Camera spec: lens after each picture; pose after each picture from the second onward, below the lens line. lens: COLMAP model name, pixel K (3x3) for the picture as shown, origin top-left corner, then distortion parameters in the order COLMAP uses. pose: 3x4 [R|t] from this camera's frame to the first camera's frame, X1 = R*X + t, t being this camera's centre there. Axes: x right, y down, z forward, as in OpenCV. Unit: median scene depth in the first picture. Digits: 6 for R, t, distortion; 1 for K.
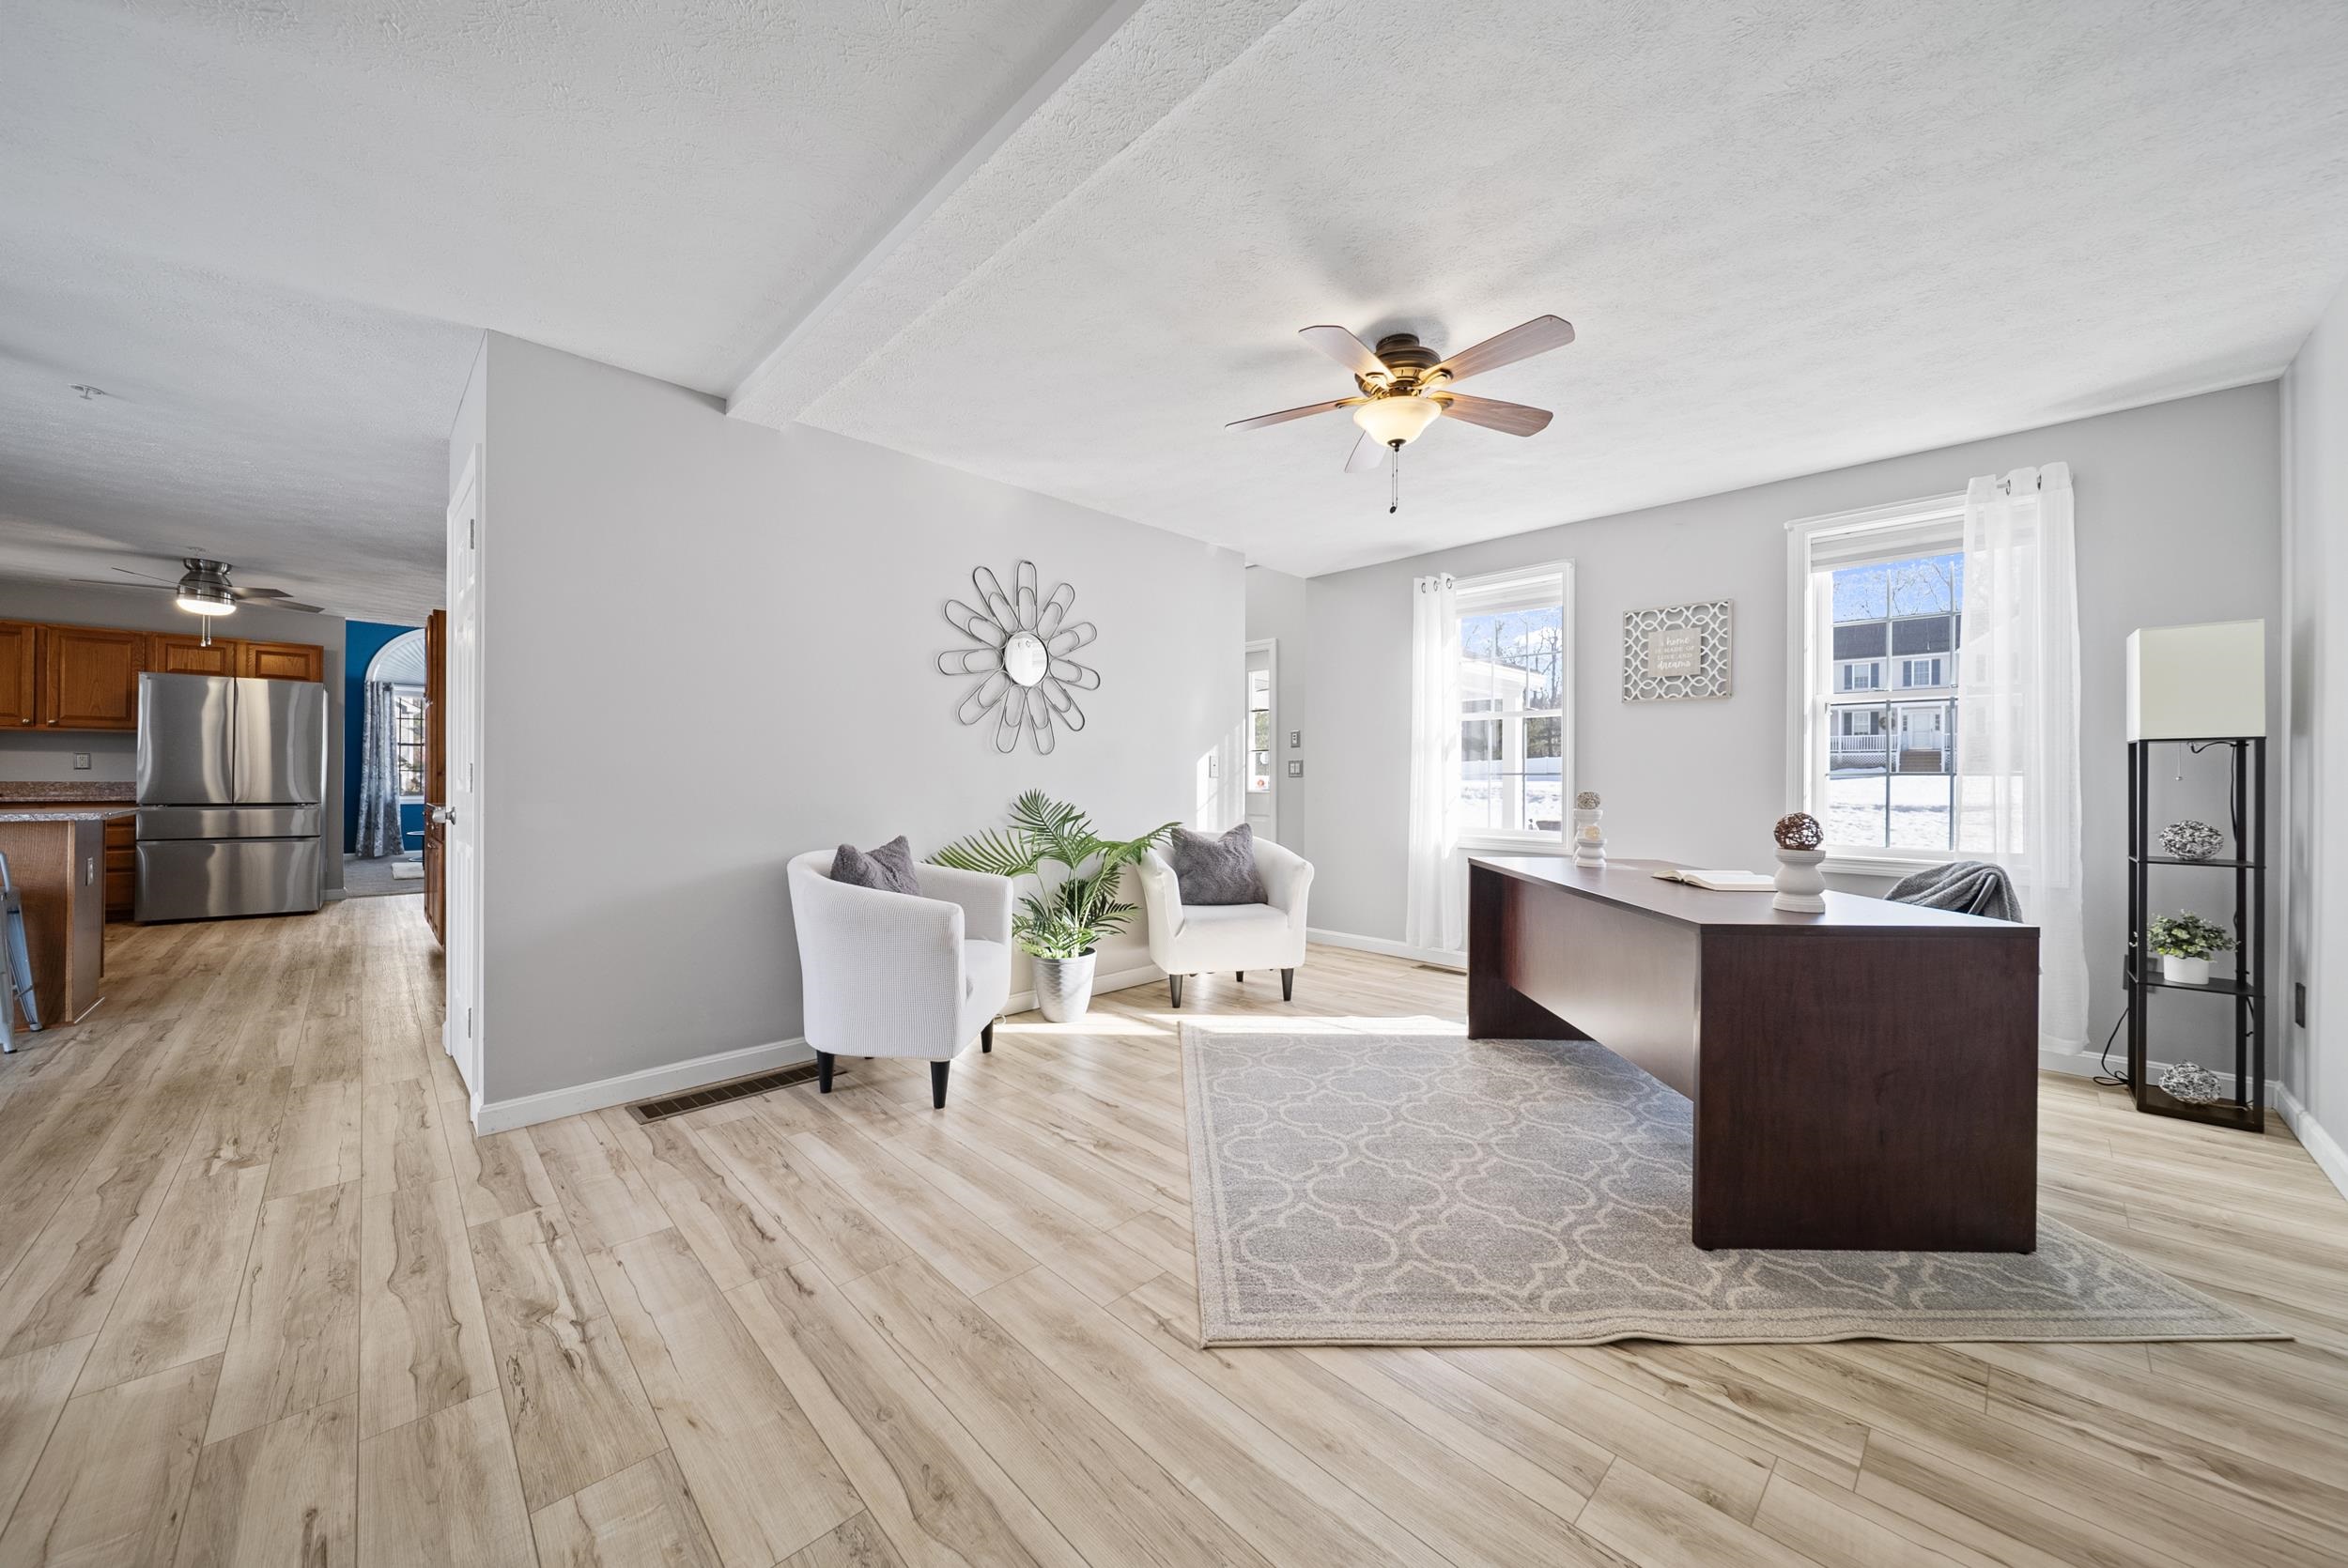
lens RADIAL K [[836.2, 0, 1174.0], [0, 836.2, 784.0], [0, 0, 1]] dist [-0.001070, -0.000694]
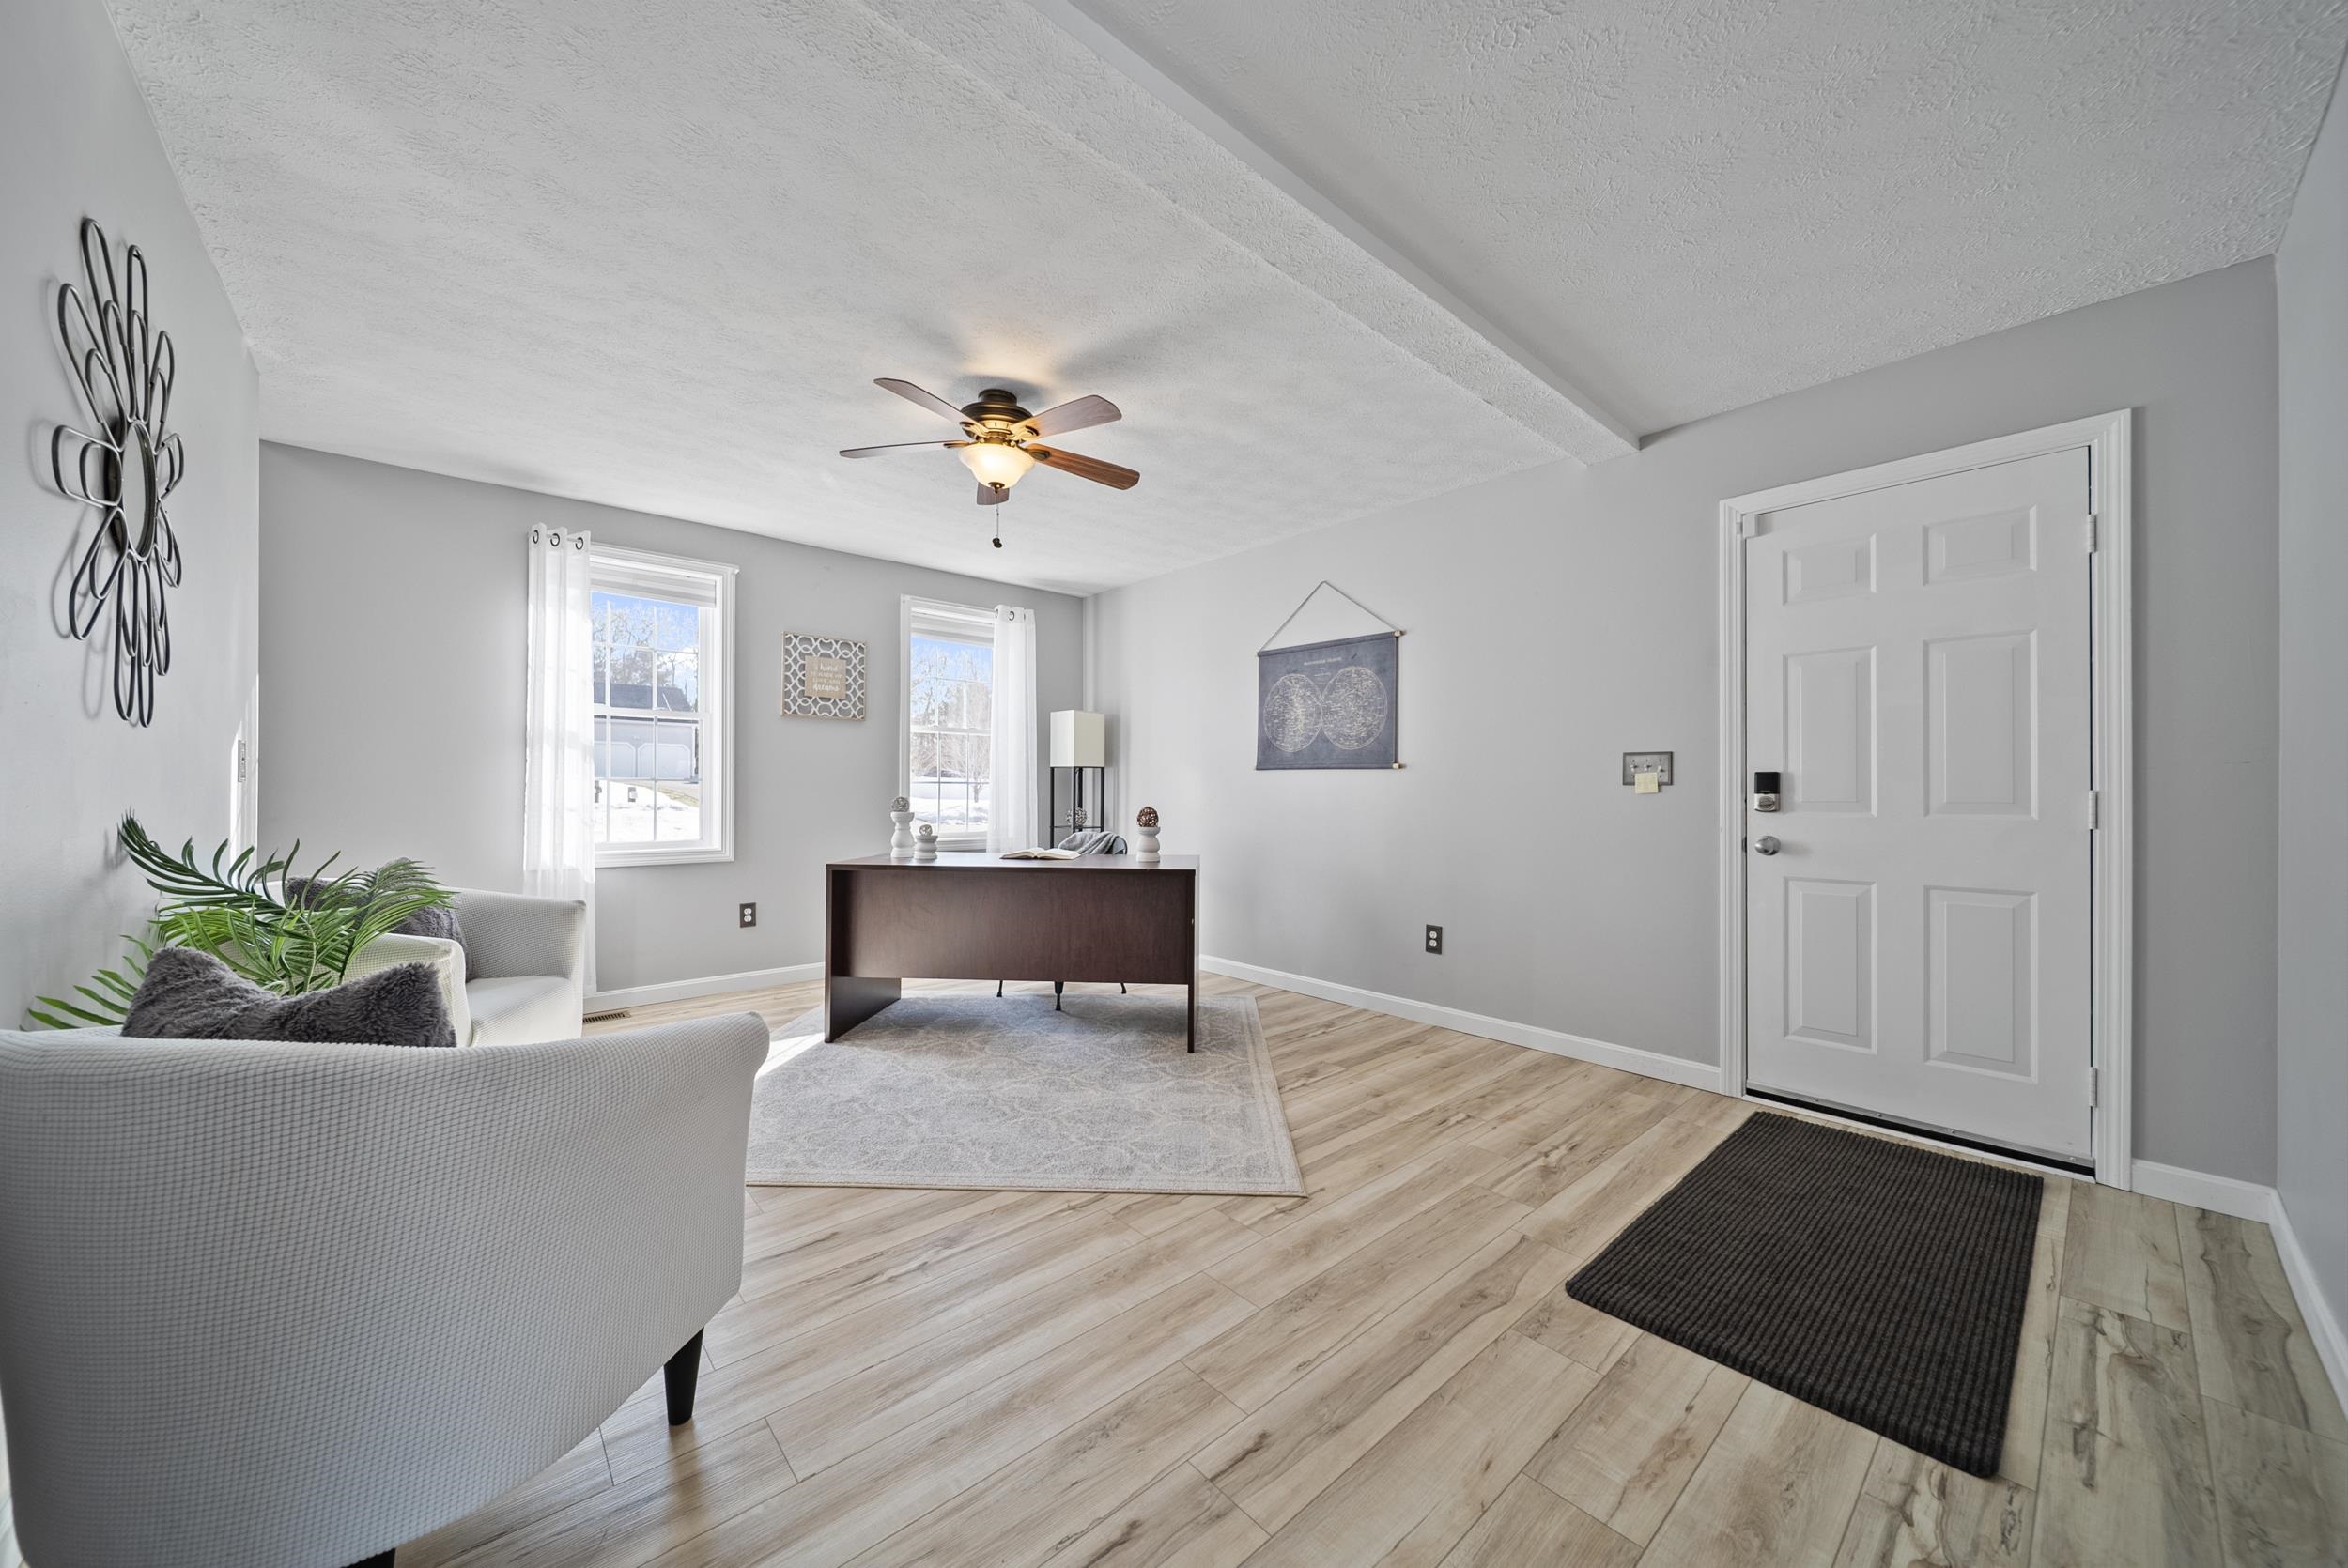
lens RADIAL K [[828.6, 0, 1176.2], [0, 828.6, 797.2], [0, 0, 1]] dist [-0.002879, -0.000293]
pose [[0.041957, -0.012975, 0.999035, -0.587971], [0.002837, 0.999913, 0.012867, -0.004178], [-0.999115, 0.002295, 0.041990, 0.506701]]
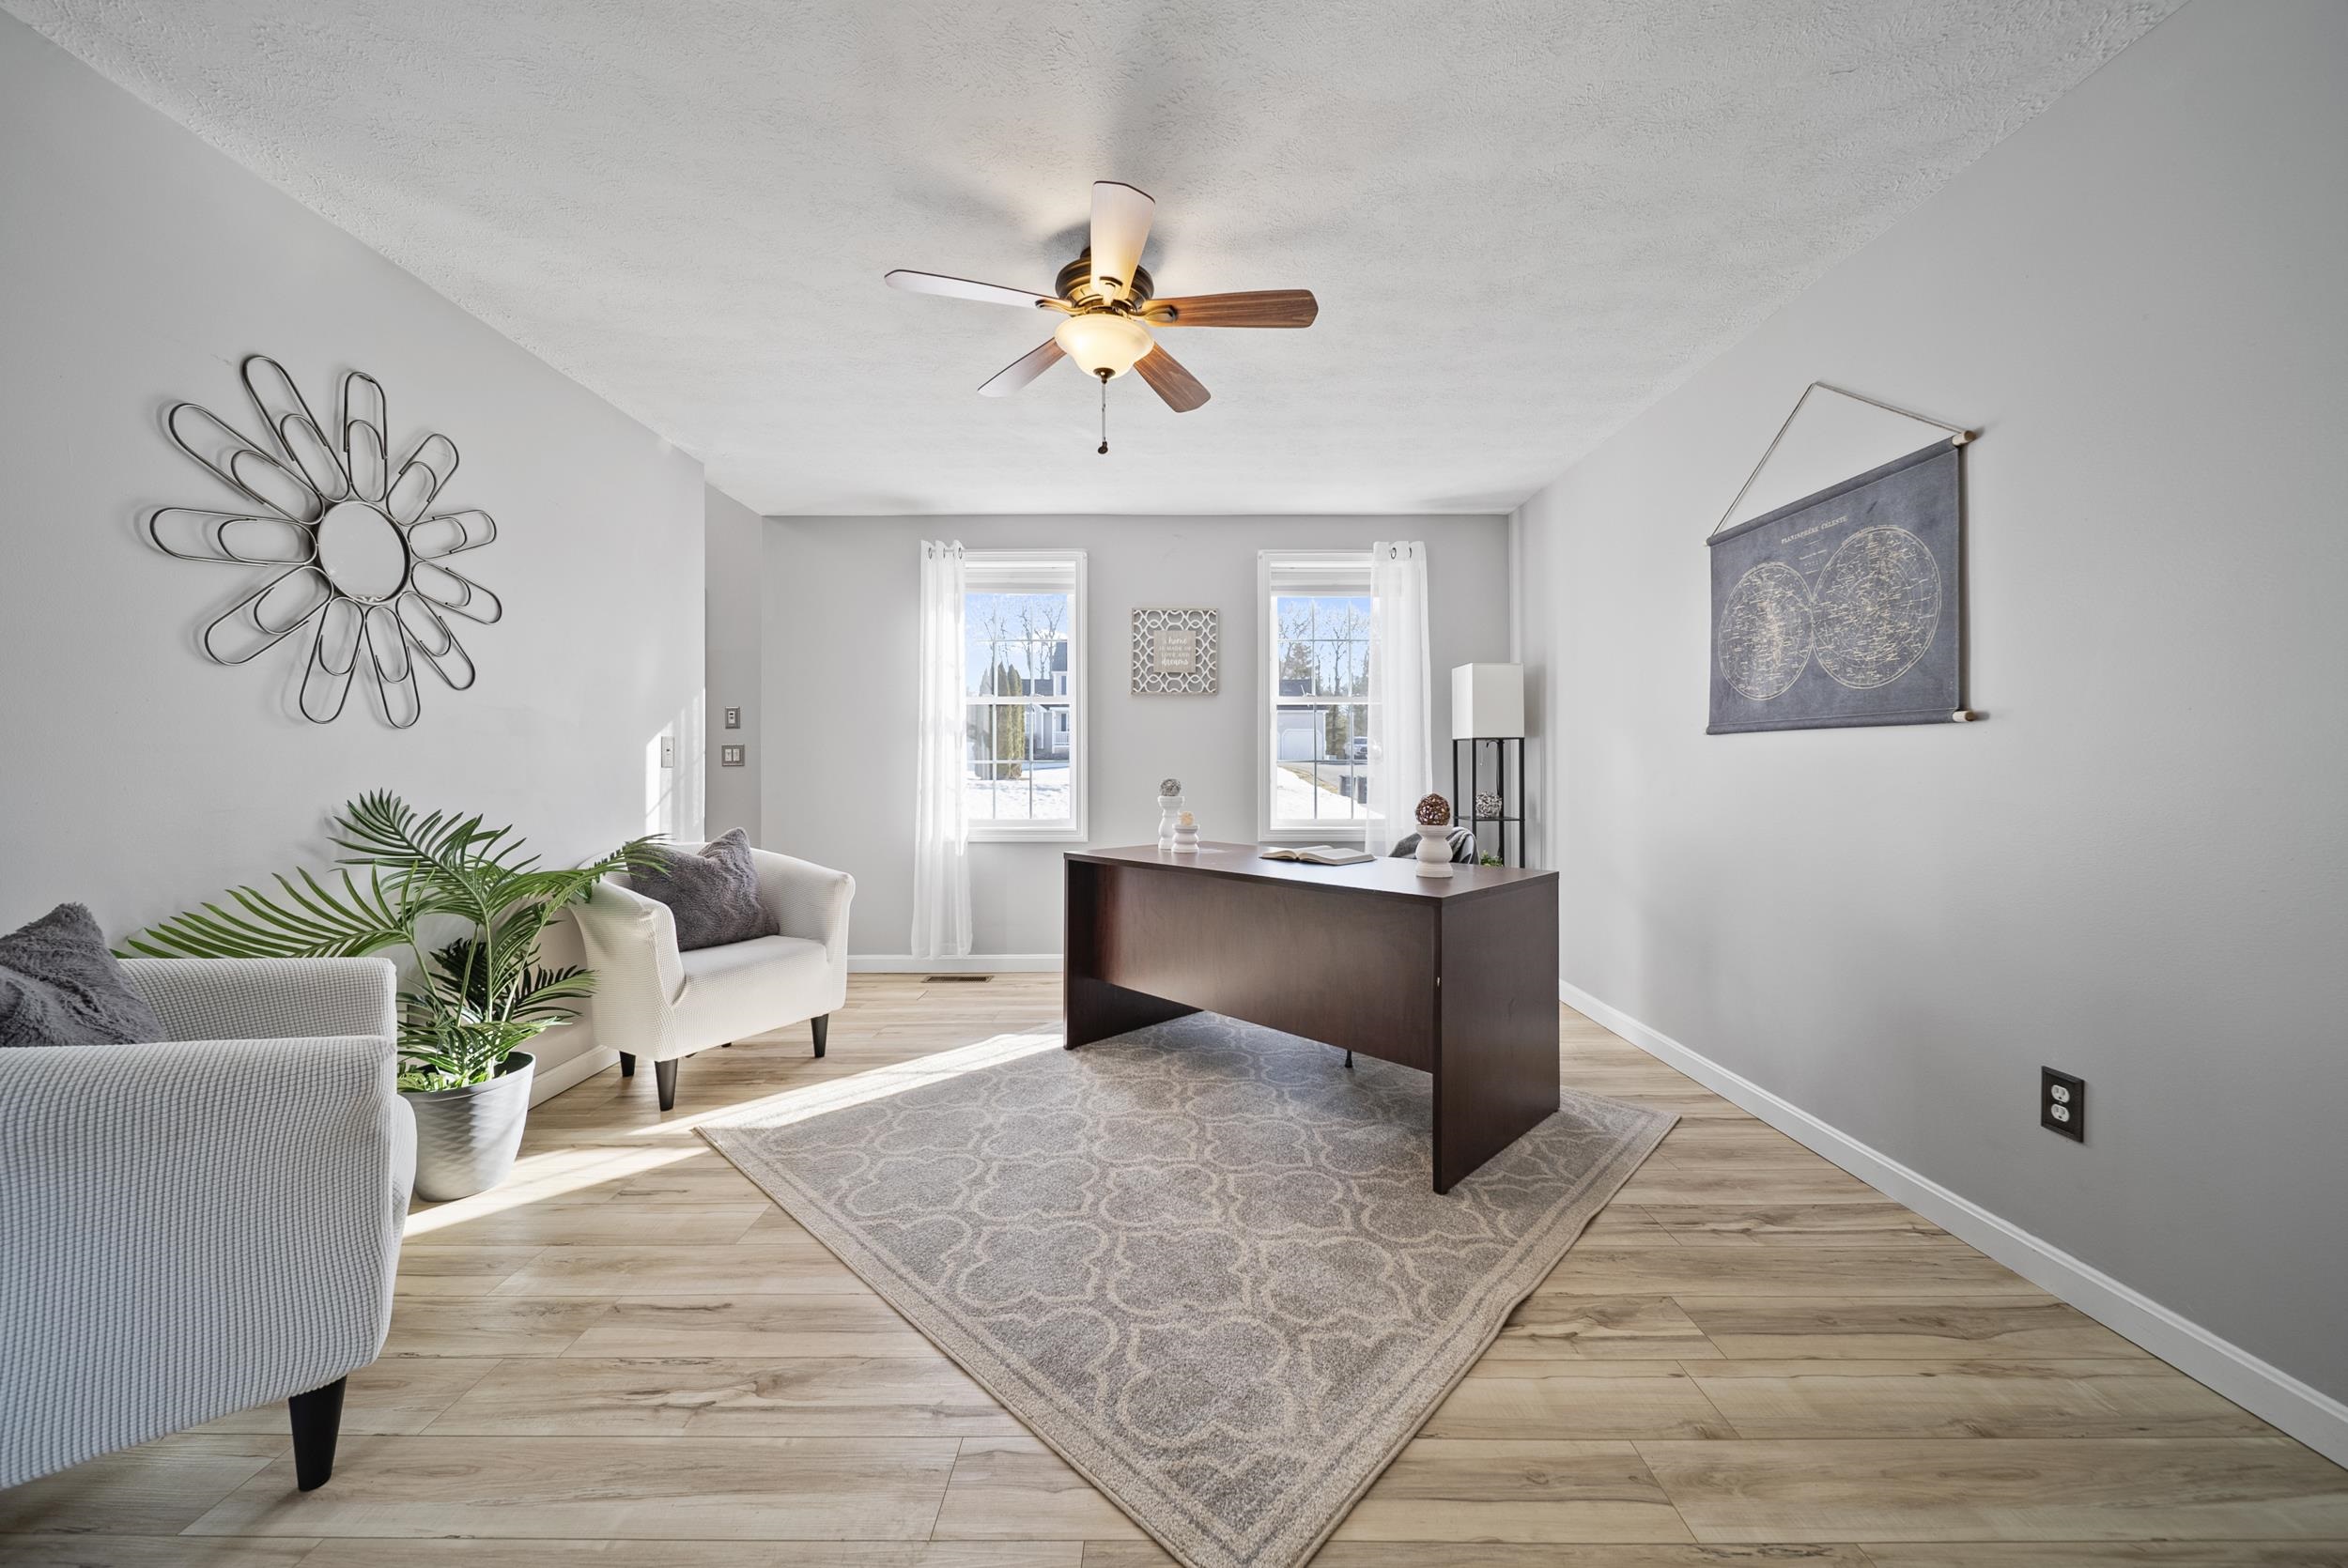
lens RADIAL K [[839.8, 0, 1175.6], [0, 839.8, 764.0], [0, 0, 1]] dist [-0.001700, -0.000313]
pose [[0.698705, -0.003141, 0.715403, -0.209470], [0.010532, 0.999927, -0.005896, -0.002527], [-0.715332, 0.011654, 0.698688, 0.250571]]
